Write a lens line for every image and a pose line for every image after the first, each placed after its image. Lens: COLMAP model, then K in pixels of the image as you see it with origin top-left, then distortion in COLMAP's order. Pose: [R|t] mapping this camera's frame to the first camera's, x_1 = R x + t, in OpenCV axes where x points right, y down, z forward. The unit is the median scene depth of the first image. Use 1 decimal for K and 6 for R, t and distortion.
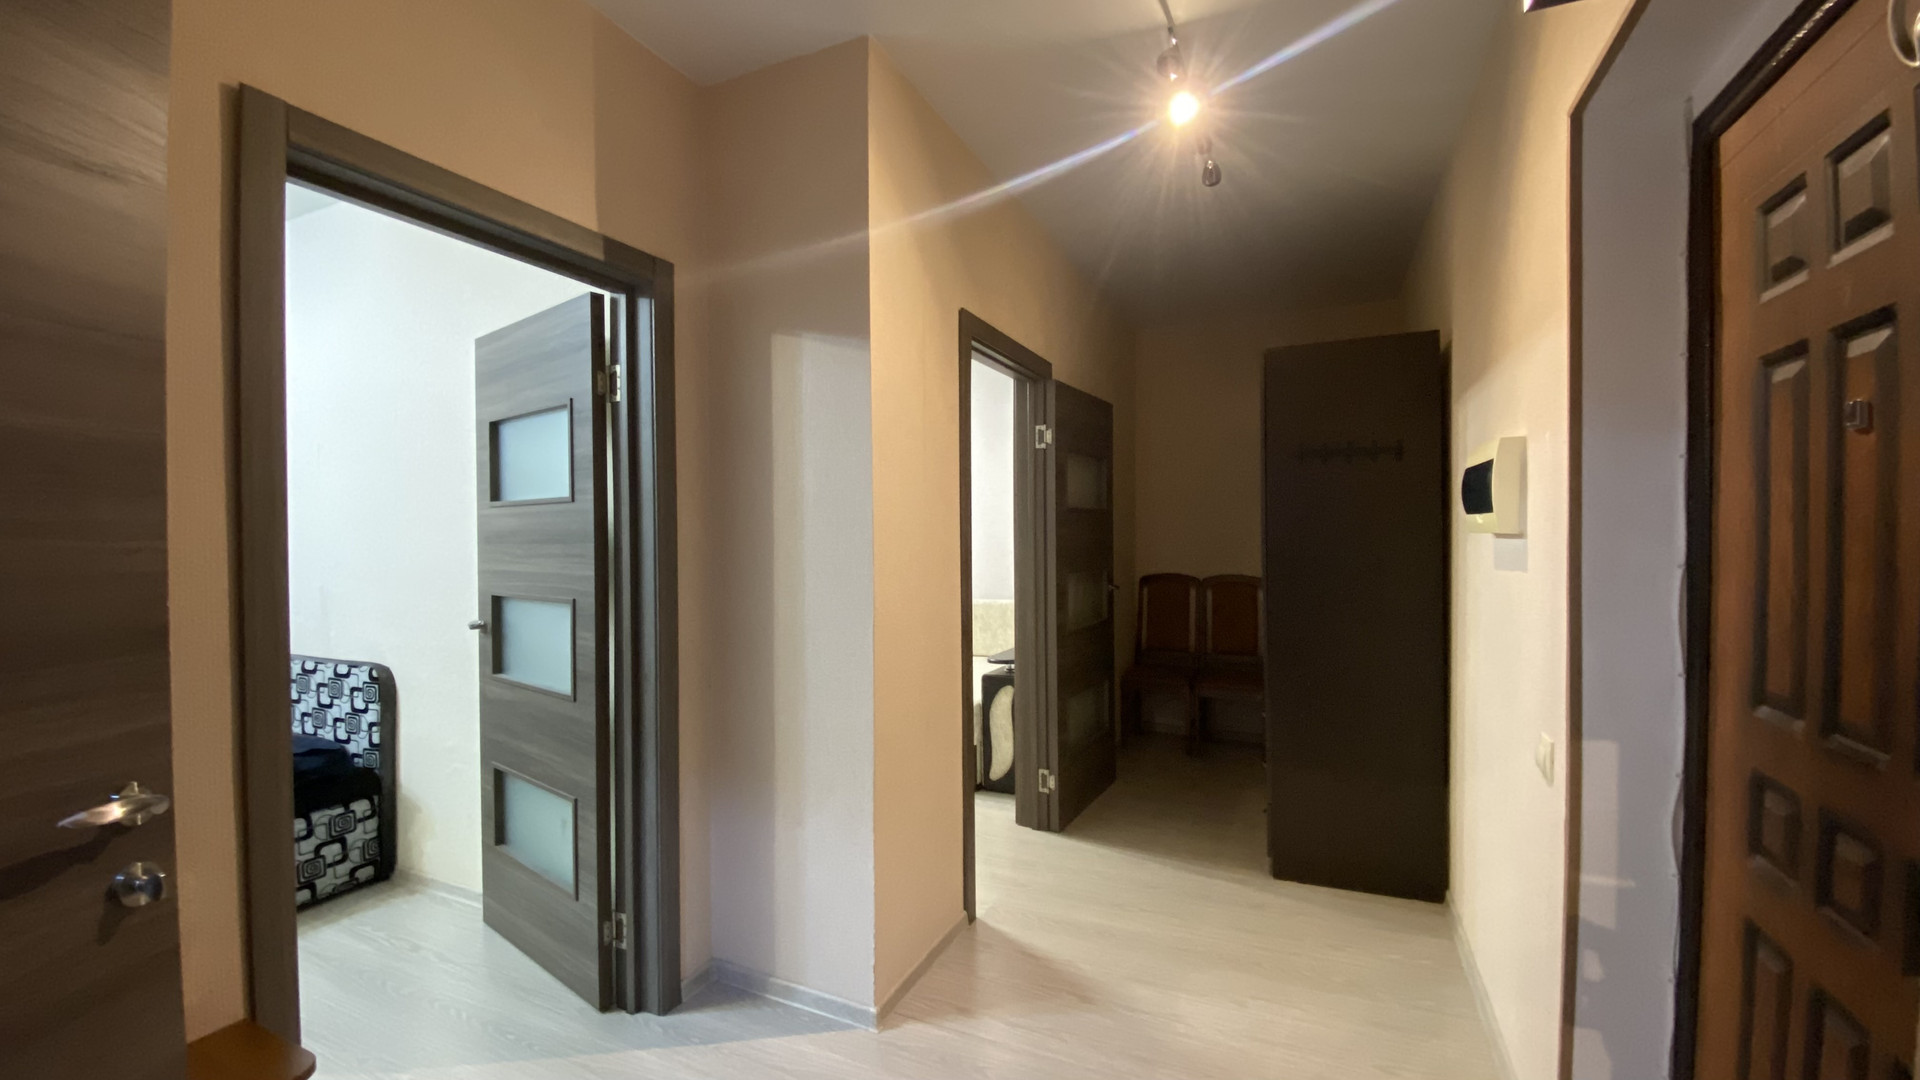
lens RADIAL K [[764.8, 0, 958.9], [0, 764.8, 546.8], [0, 0, 1]] dist [0.029862, -0.034095]
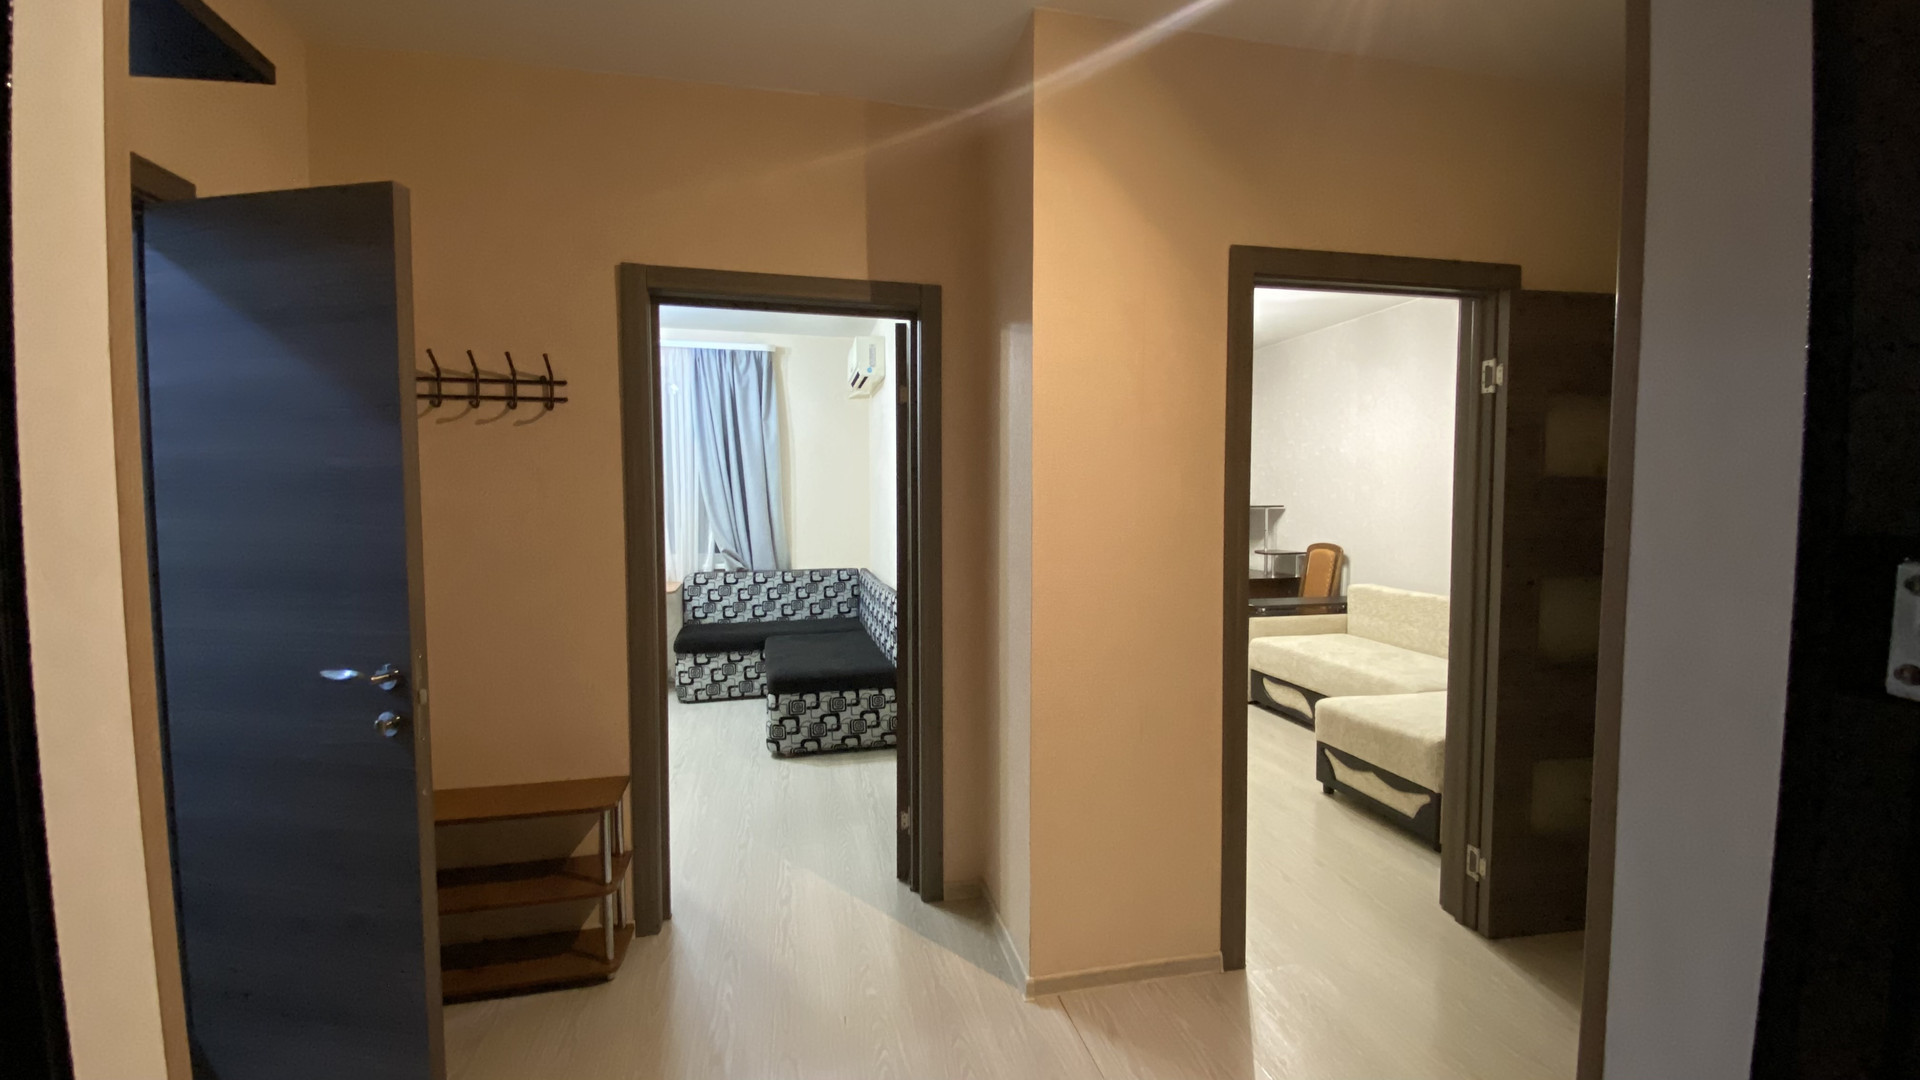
lens RADIAL K [[778.1, 0, 961.4], [0, 778.1, 542.7], [0, 0, 1]] dist [0.032094, -0.036604]
pose [[0.601937, 0.051696, -0.796869, 0.516634], [-0.017342, 0.998513, 0.051678, -0.028527], [0.798356, -0.017288, 0.601938, 0.244805]]
